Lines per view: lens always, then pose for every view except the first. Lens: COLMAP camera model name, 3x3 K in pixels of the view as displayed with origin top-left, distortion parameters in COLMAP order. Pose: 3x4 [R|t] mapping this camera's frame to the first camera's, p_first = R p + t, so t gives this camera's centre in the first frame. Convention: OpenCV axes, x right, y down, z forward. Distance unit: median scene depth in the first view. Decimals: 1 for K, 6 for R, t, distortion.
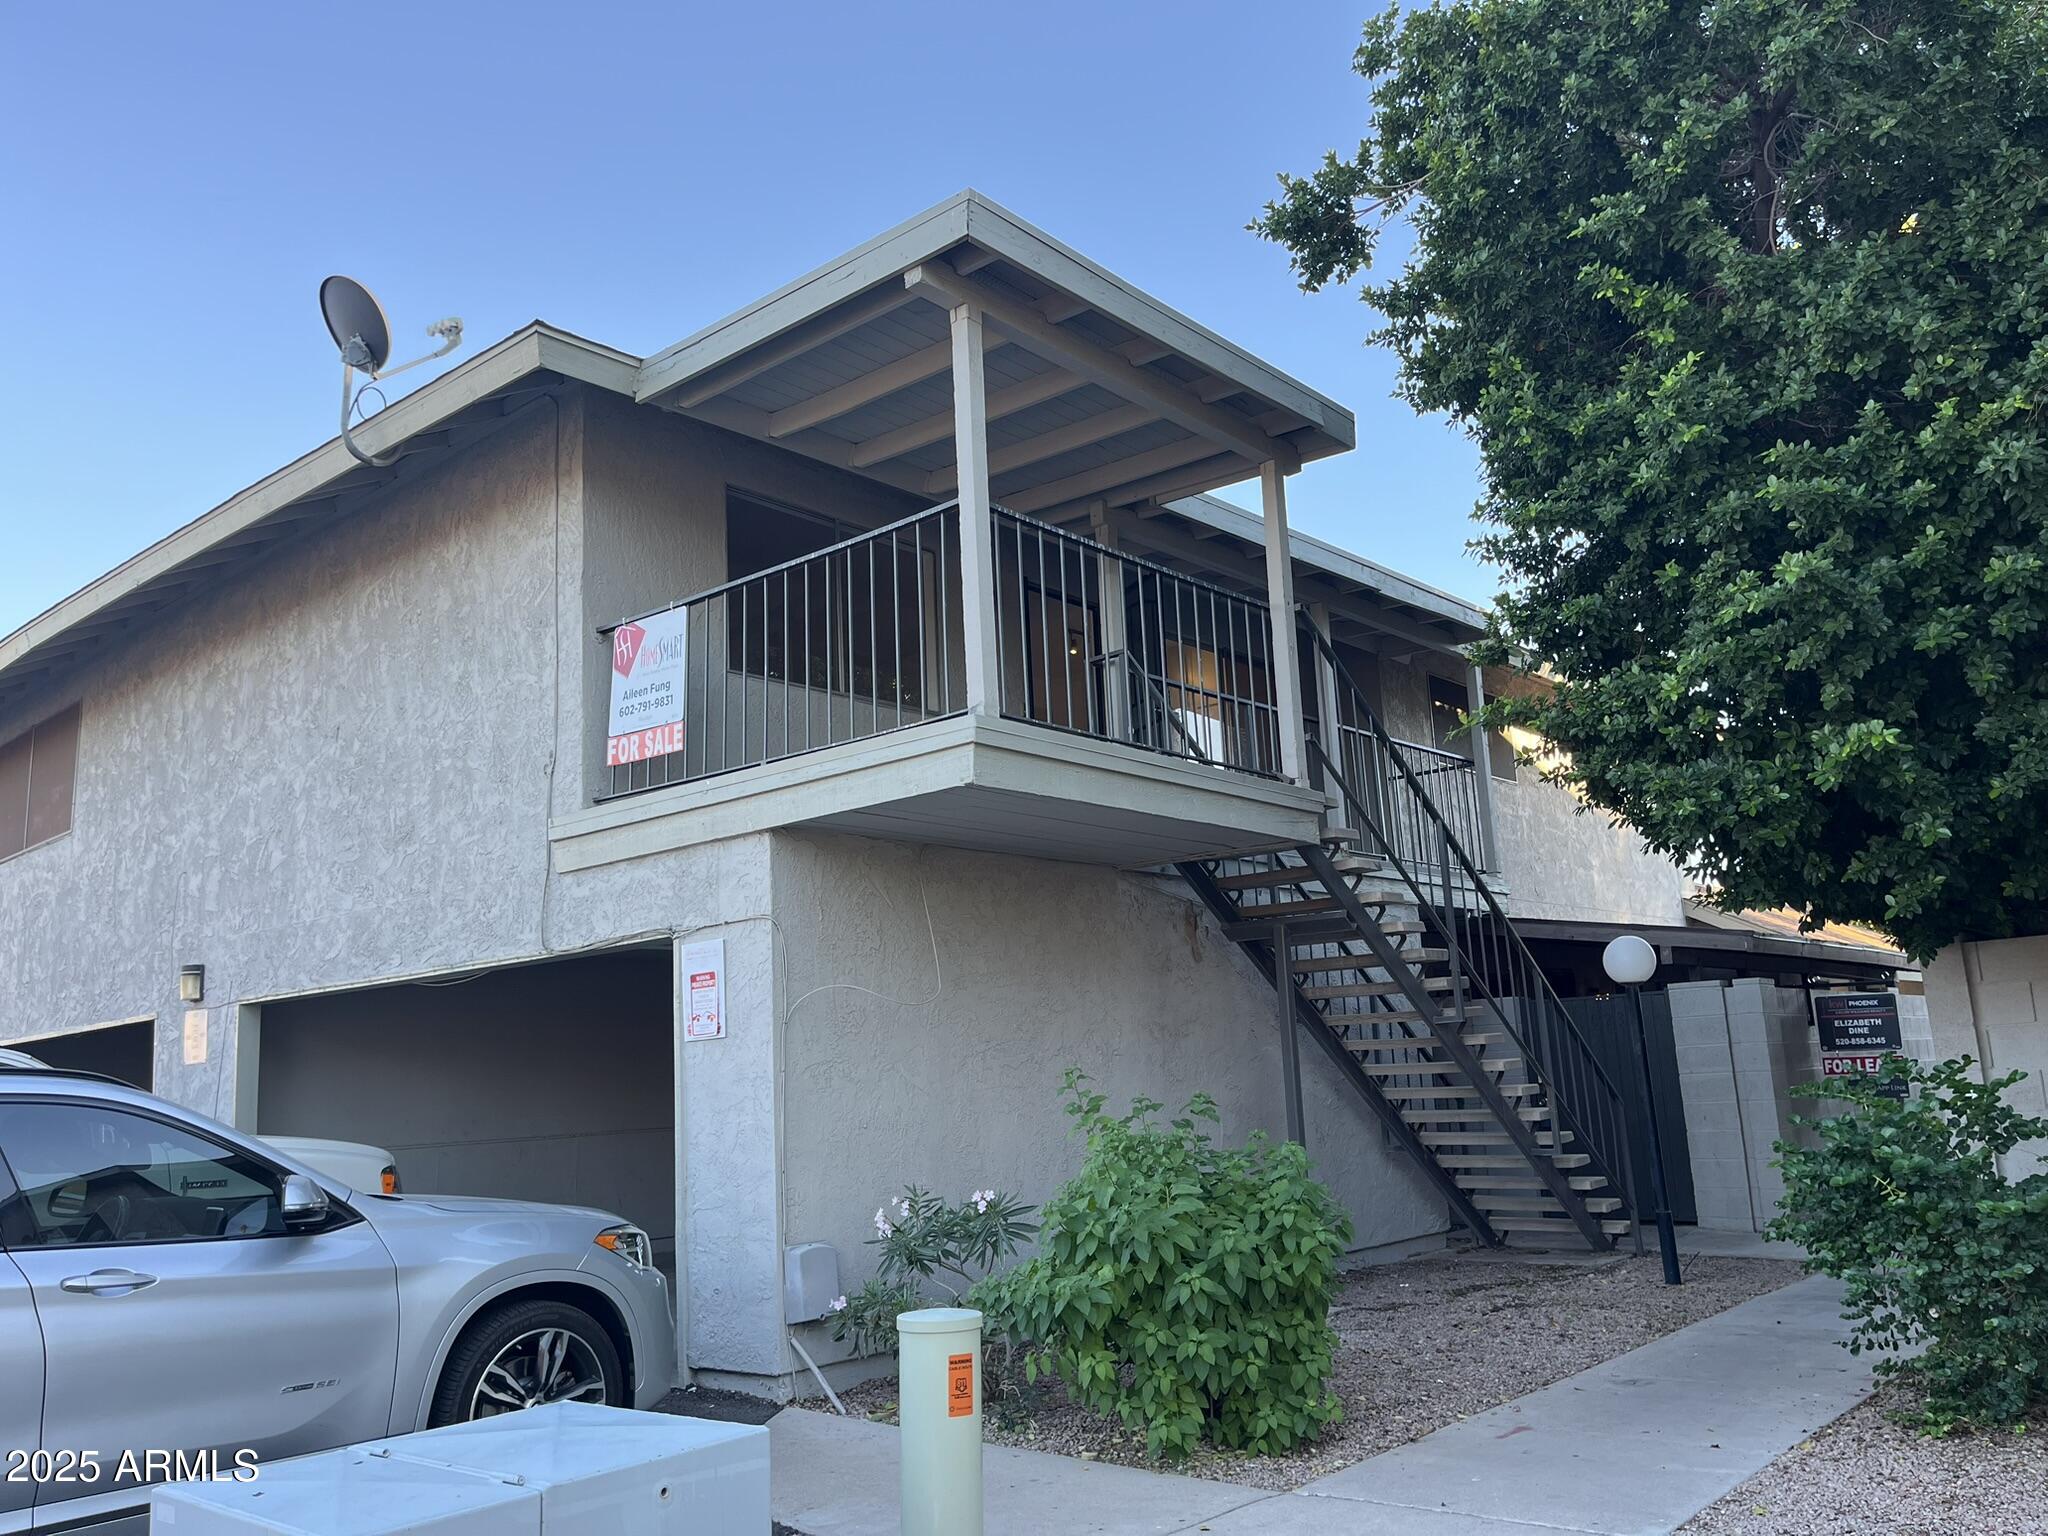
lens RADIAL K [[1578.6, 0, 1024.0], [0, 1578.6, 768.0], [0, 0, 1]] dist [0.057355, -0.126432]
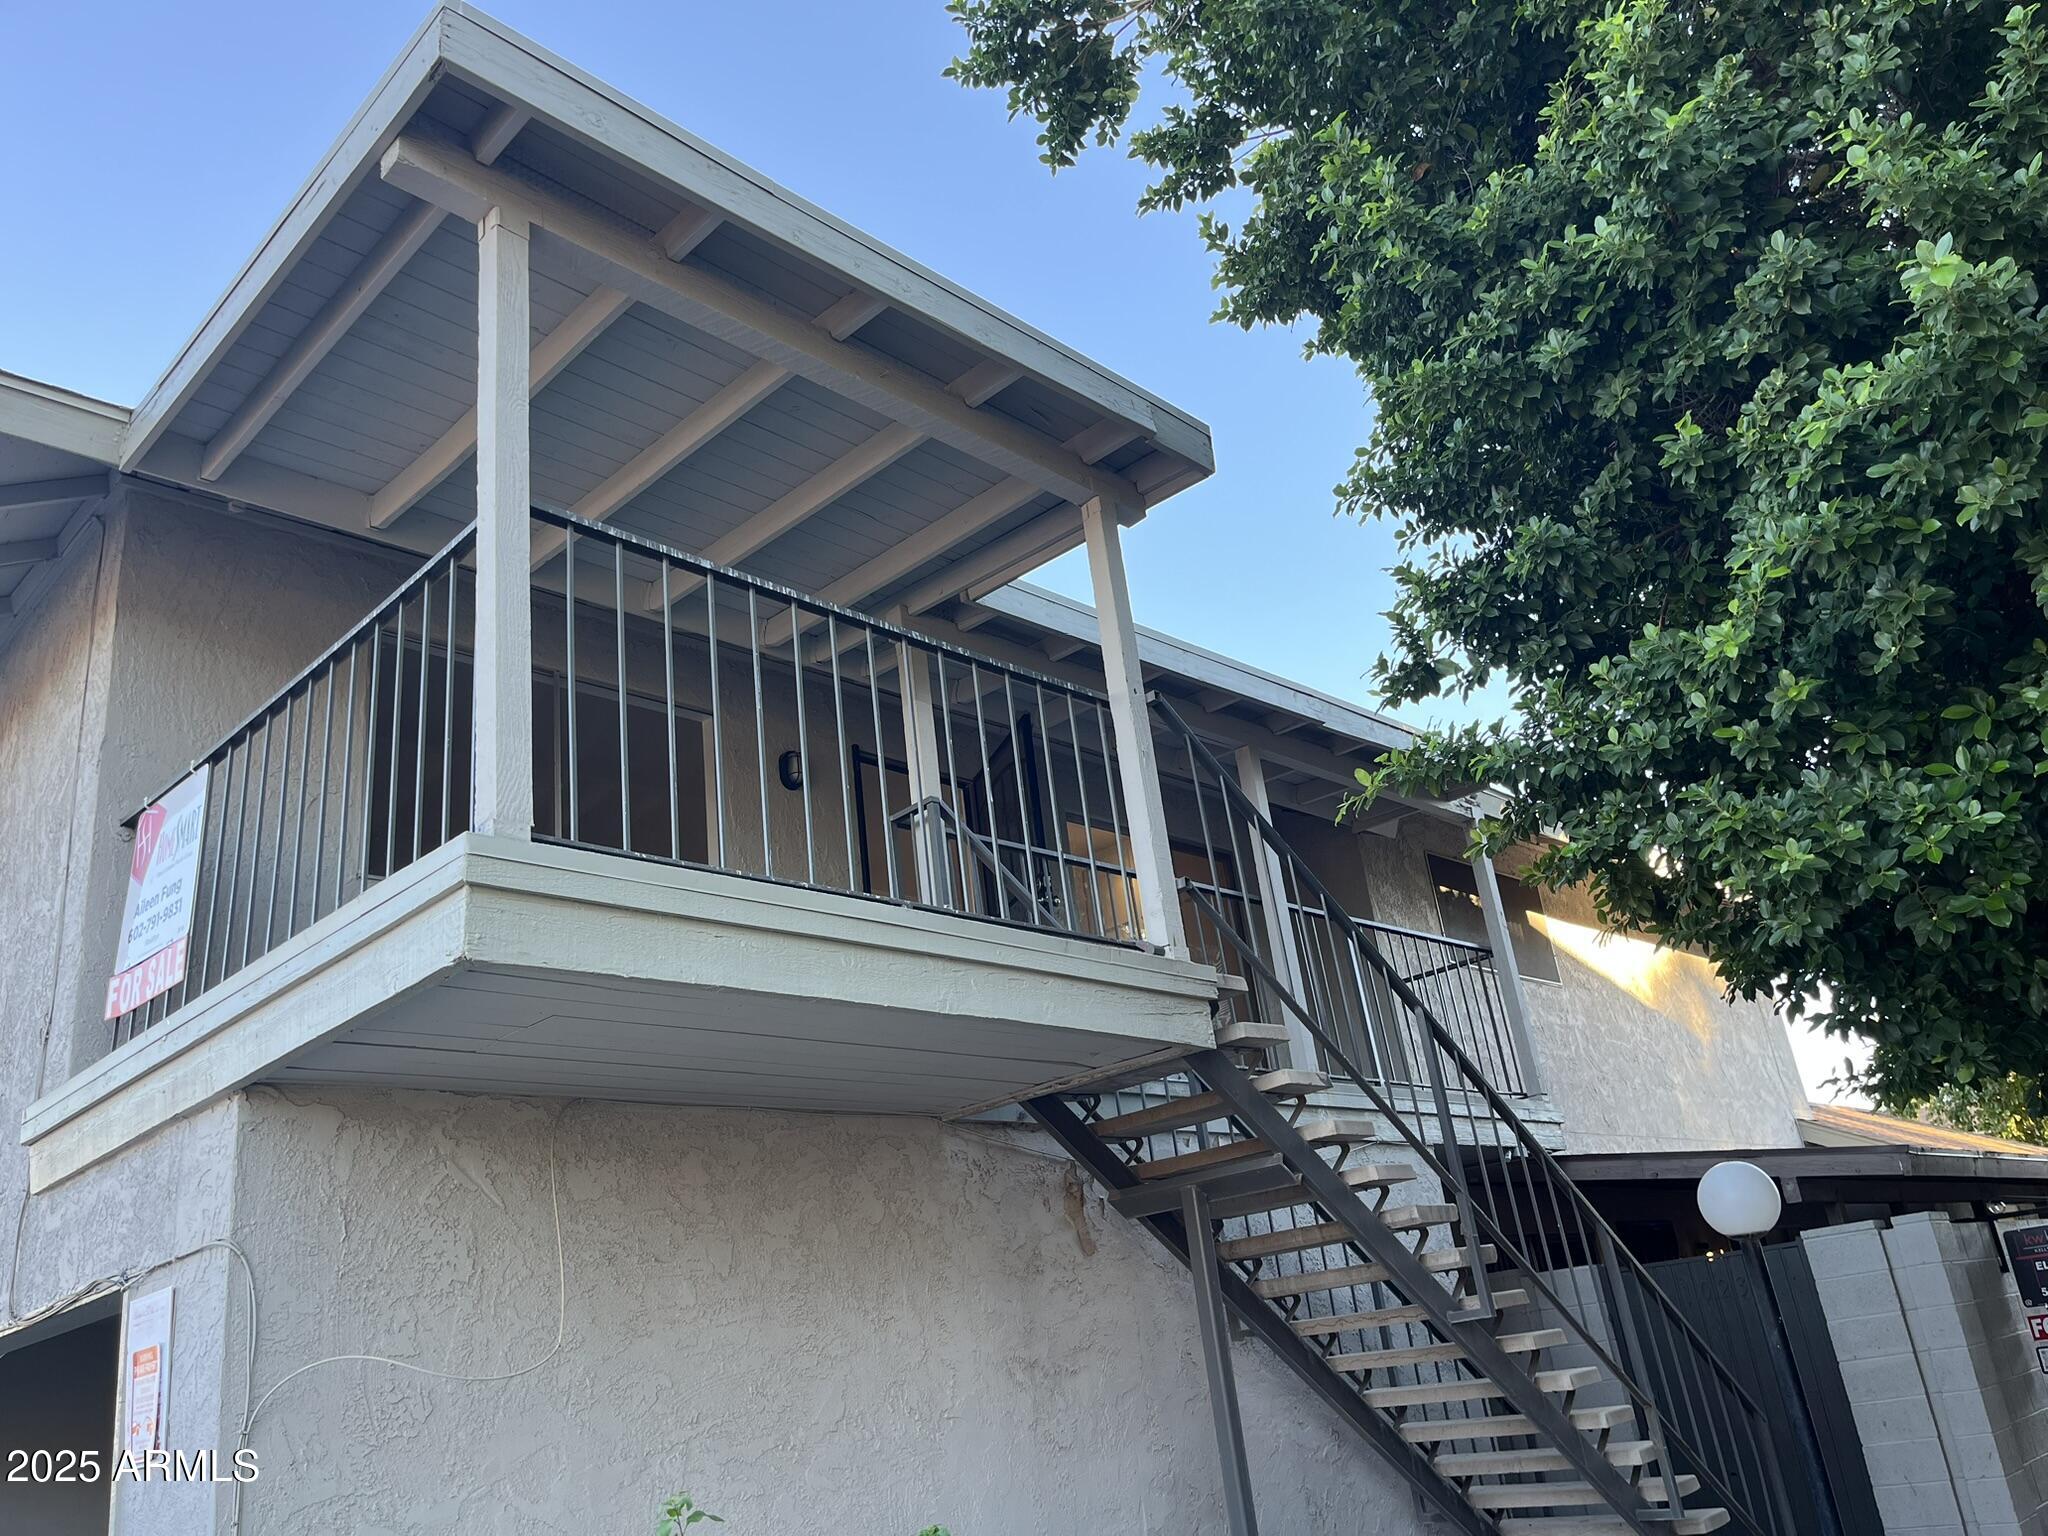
lens RADIAL K [[1561.0, 0, 1024.0], [0, 1561.0, 768.0], [0, 0, 1]] dist [0.058044, -0.085751]
pose [[0.995516, -0.090077, -0.028881, 0.128243], [0.083319, 0.979550, -0.183140, 0.043019], [0.044787, 0.179912, 0.982663, 0.330031]]
